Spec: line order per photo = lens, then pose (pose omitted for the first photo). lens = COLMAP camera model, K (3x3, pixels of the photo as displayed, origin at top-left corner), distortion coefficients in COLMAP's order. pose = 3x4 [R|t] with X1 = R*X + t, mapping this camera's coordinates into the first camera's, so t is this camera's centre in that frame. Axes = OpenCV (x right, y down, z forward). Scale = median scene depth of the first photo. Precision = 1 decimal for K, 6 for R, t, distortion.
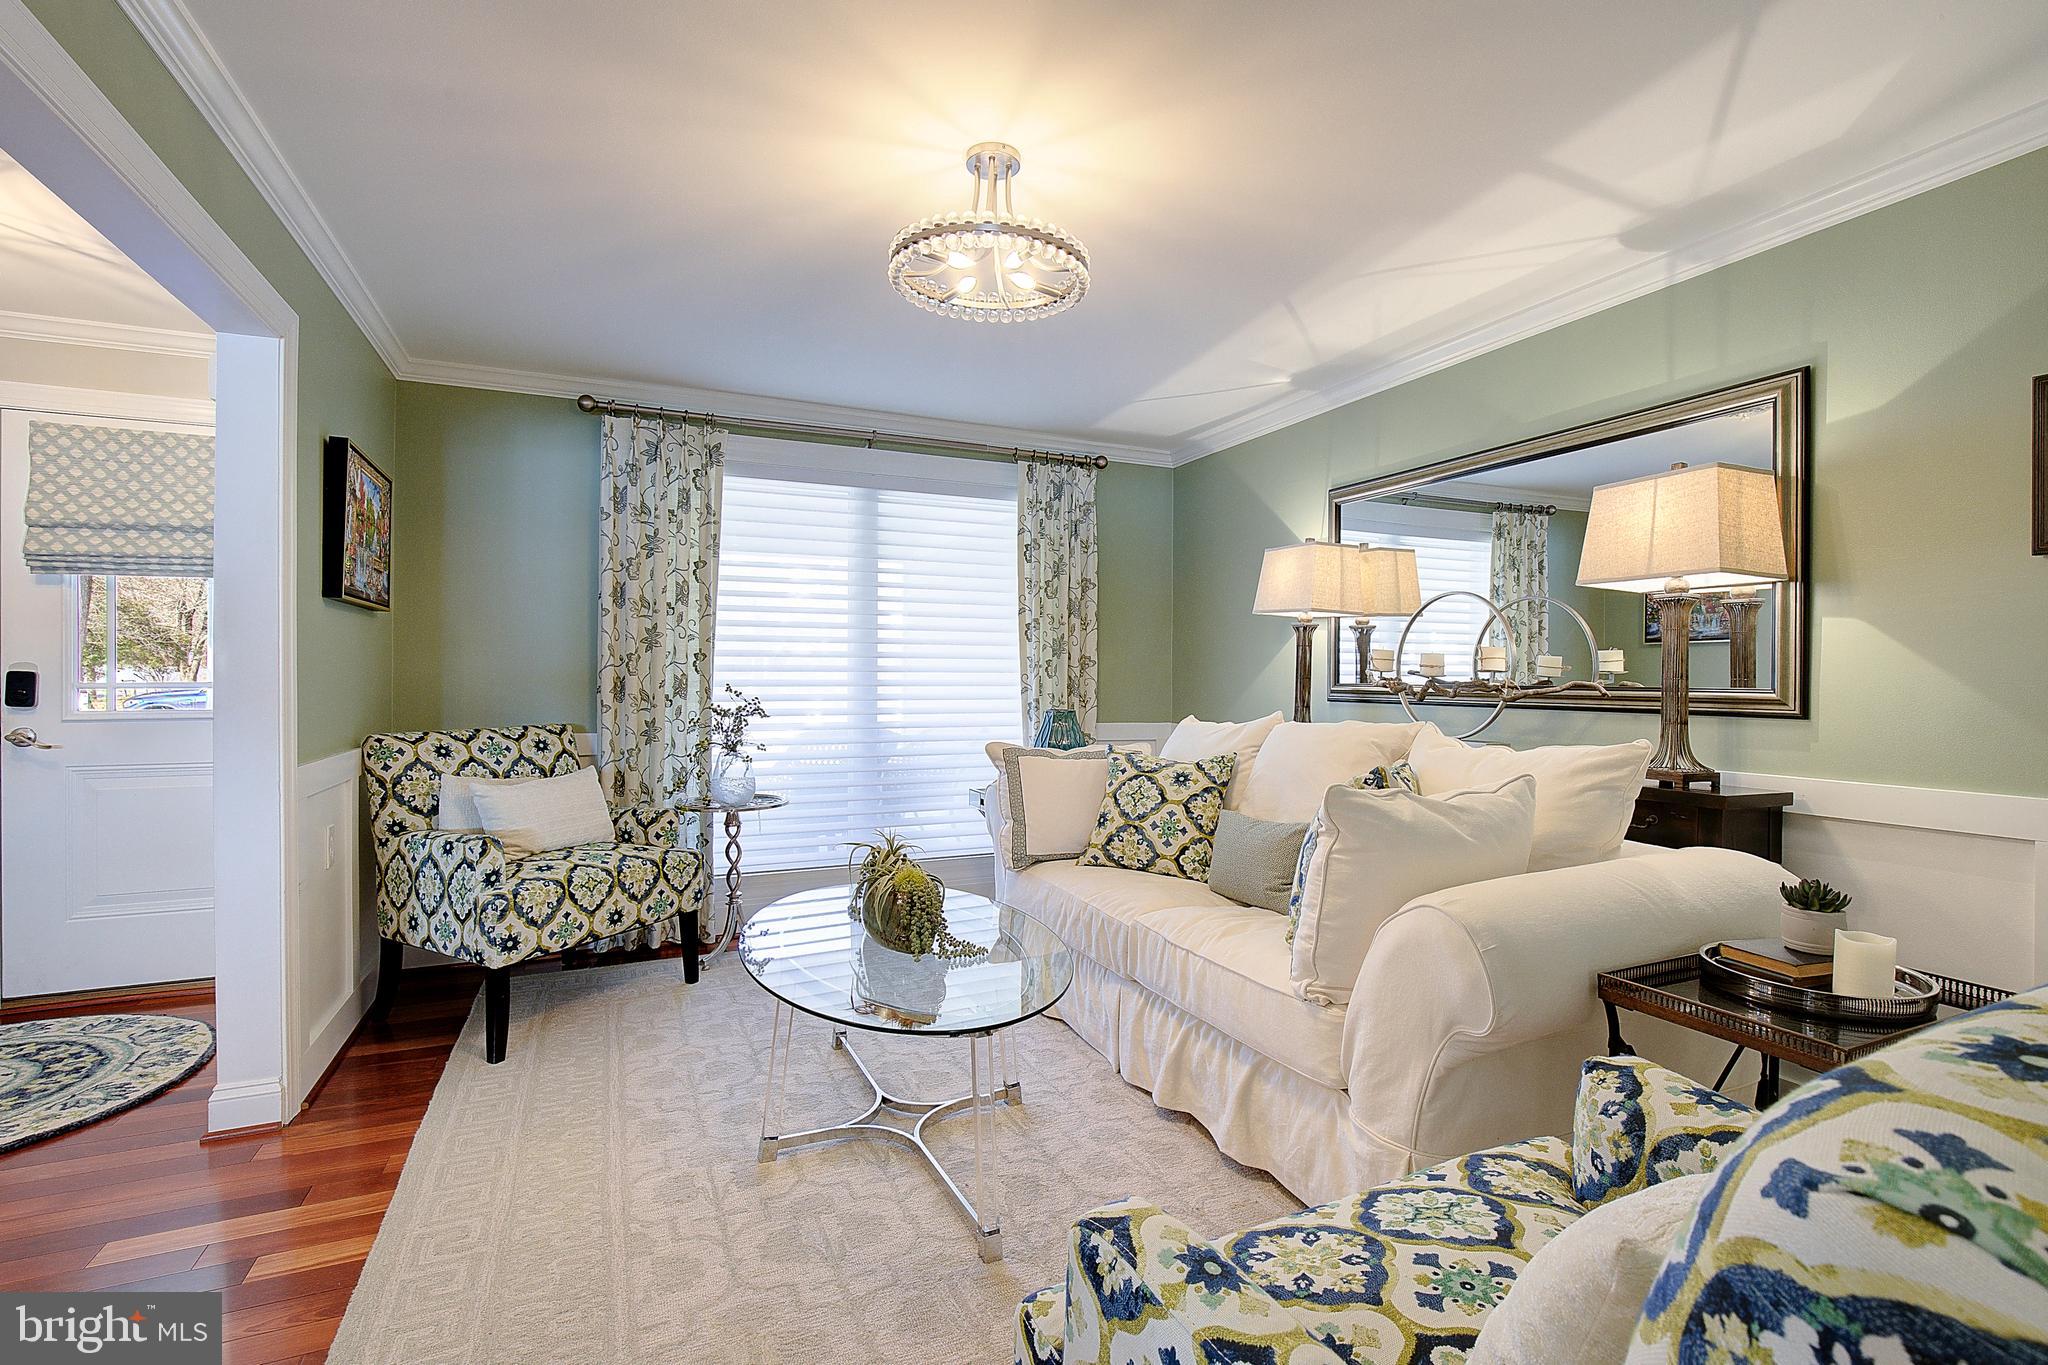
lens RADIAL K [[947.7, 0, 1043.4], [0, 947.7, 677.1], [0, 0, 1]] dist [-0.004688, 0.000160]
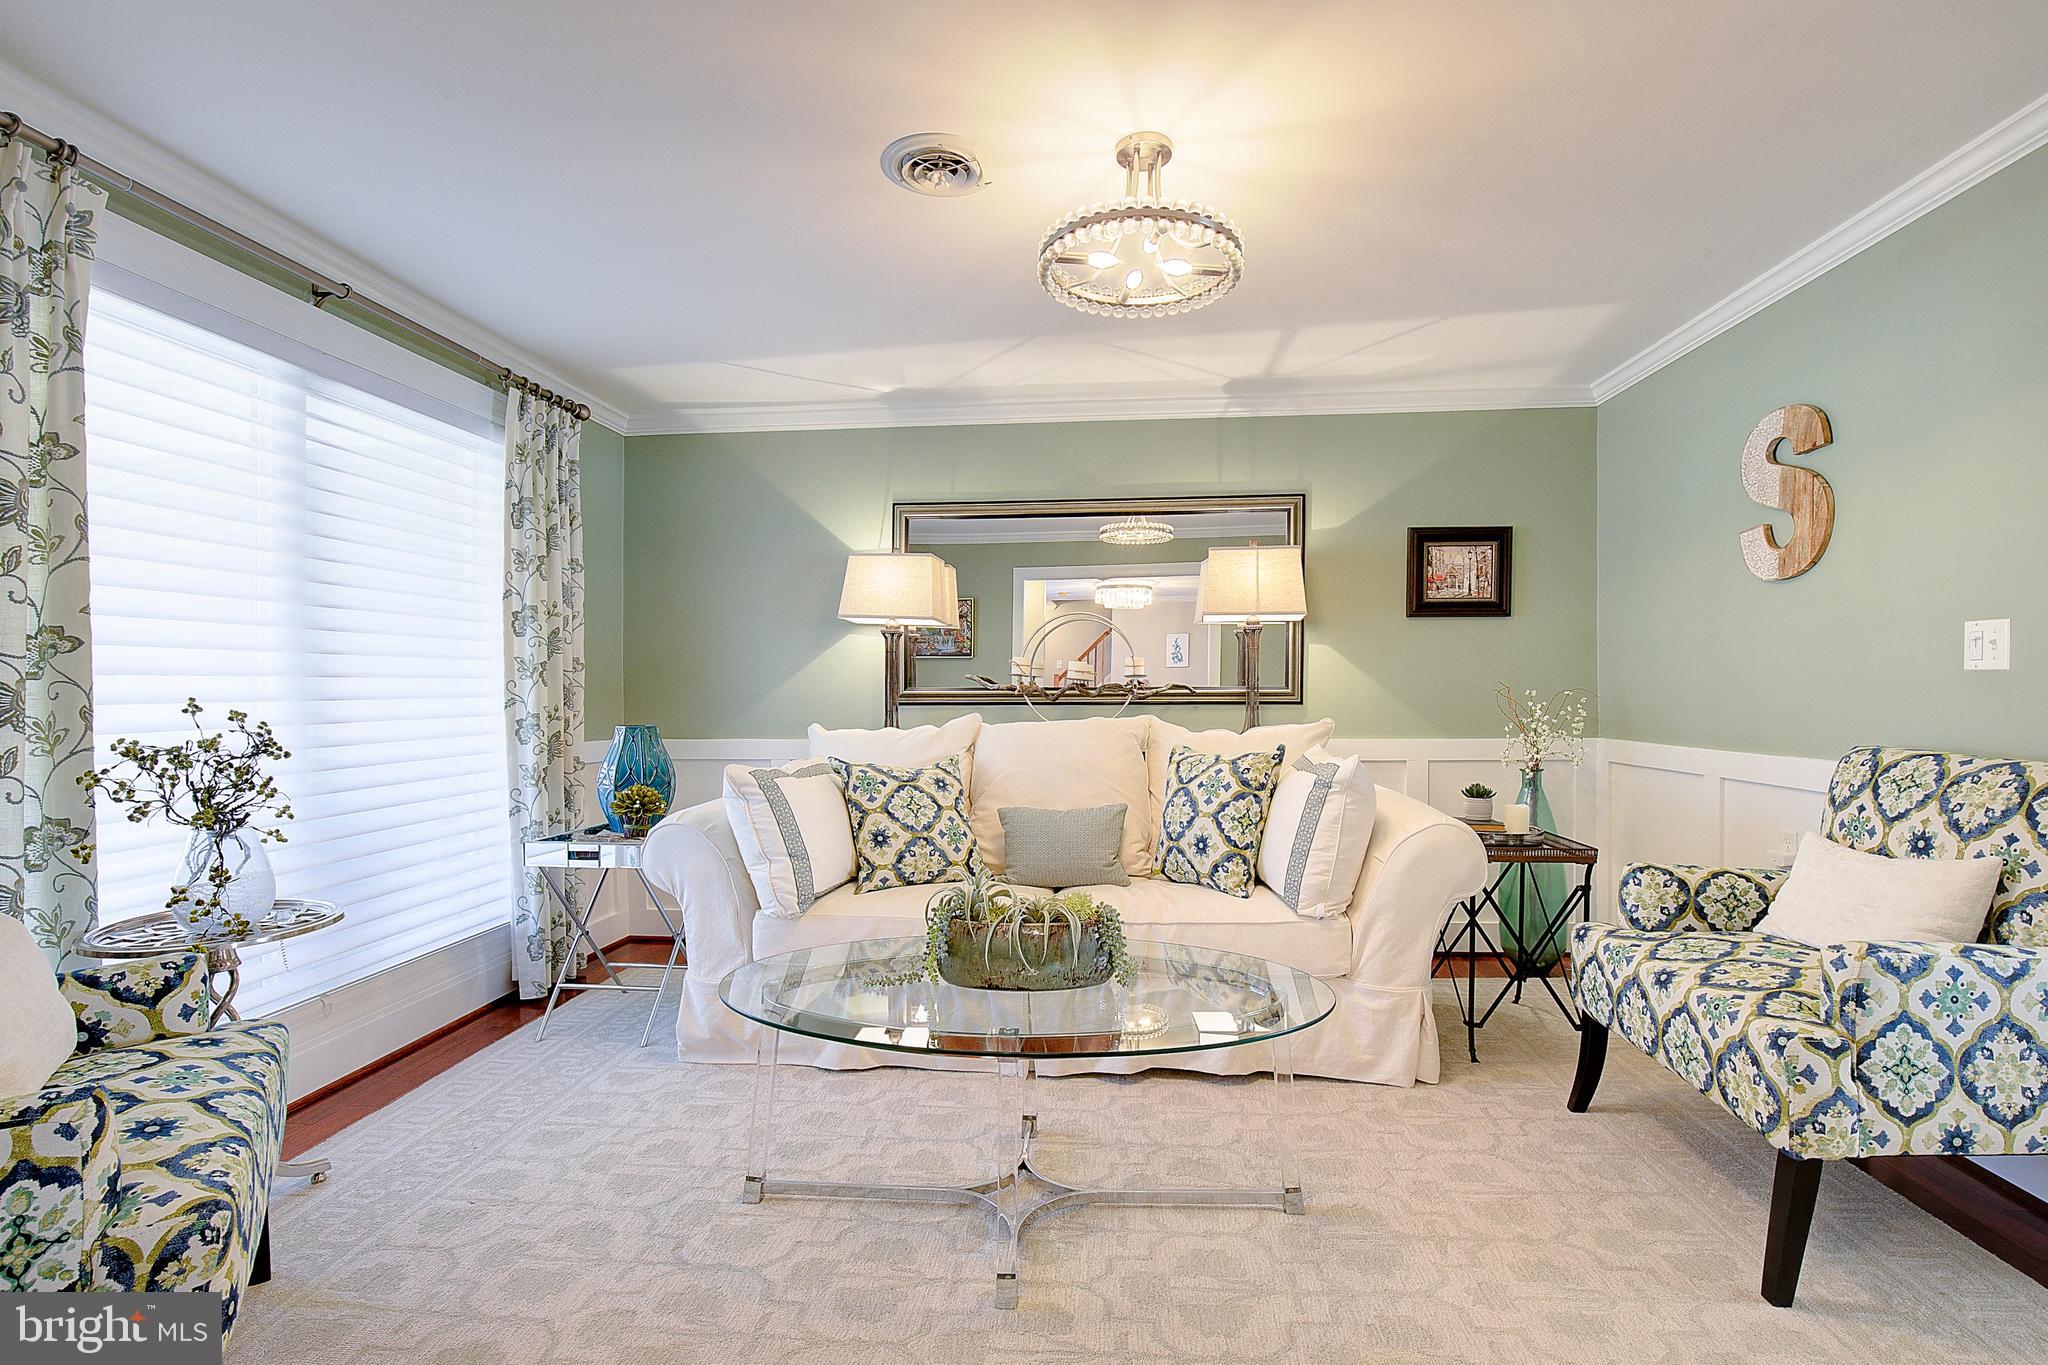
lens RADIAL K [[954.9, 0, 1031.2], [0, 954.9, 693.8], [0, 0, 1]] dist [-0.025704, -0.000380]
pose [[0.493371, -0.015728, 0.869677, -0.680587], [0.009536, 0.999874, 0.012673, 0.001936], [-0.869767, 0.002040, 0.493459, 0.435799]]
